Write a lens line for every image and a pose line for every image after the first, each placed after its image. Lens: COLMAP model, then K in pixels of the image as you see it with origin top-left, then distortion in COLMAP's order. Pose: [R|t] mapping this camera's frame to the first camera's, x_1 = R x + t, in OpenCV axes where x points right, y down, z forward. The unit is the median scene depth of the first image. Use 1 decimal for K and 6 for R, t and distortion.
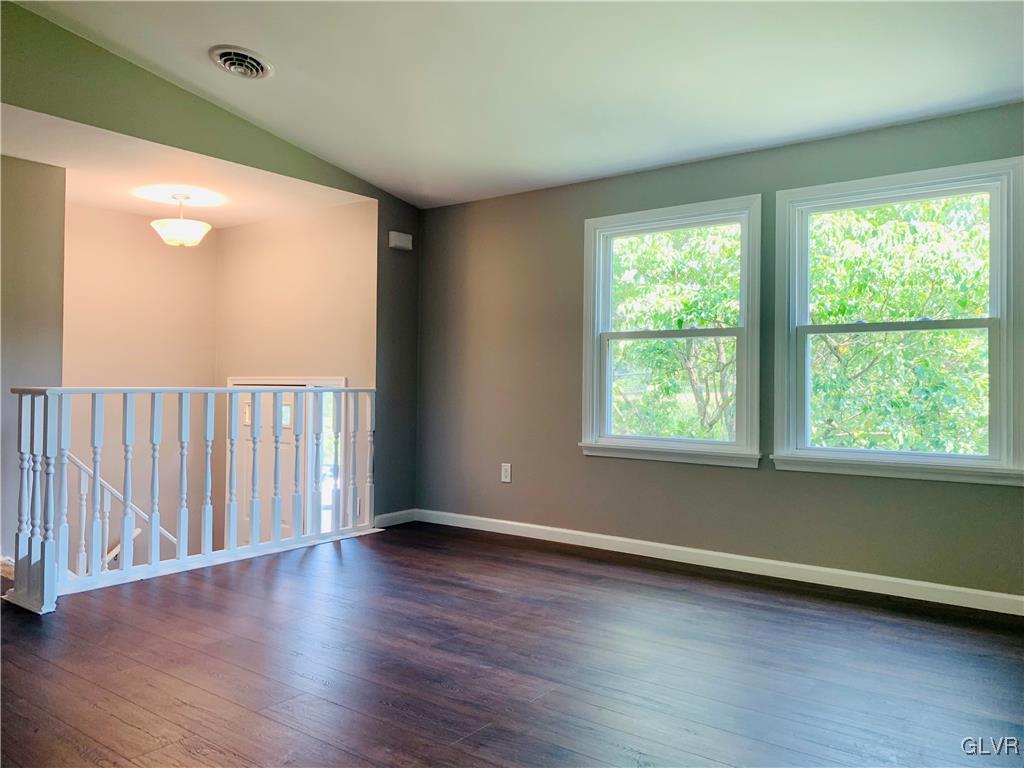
lens RADIAL K [[775.1, 0, 511.3], [0, 775.1, 379.0], [0, 0, 1]] dist [0.011071, -0.008473]
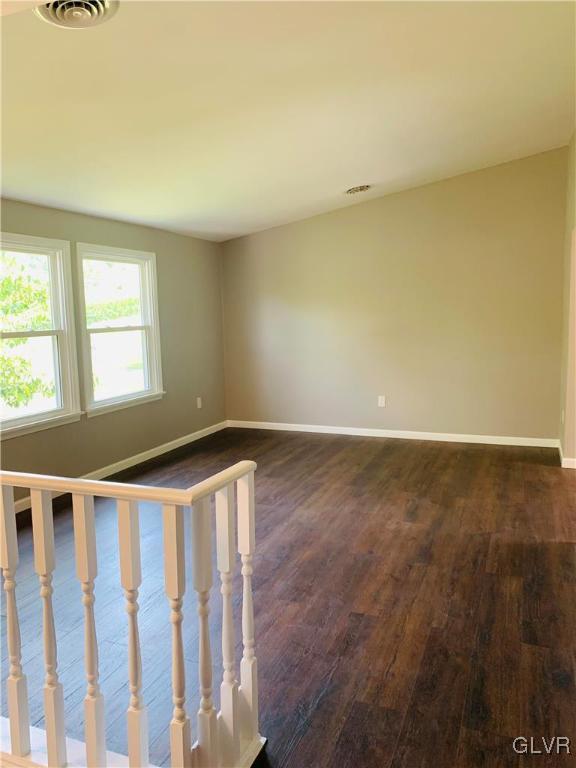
lens RADIAL K [[590.2, 0, 288.0], [0, 590.2, 384.0], [0, 0, 1]] dist [0.040103, -0.063458]
pose [[-0.285742, -0.119256, 0.950857, -0.925036], [0.015039, 0.991546, 0.128879, -0.105607], [-0.958189, 0.051126, -0.281533, 0.932134]]
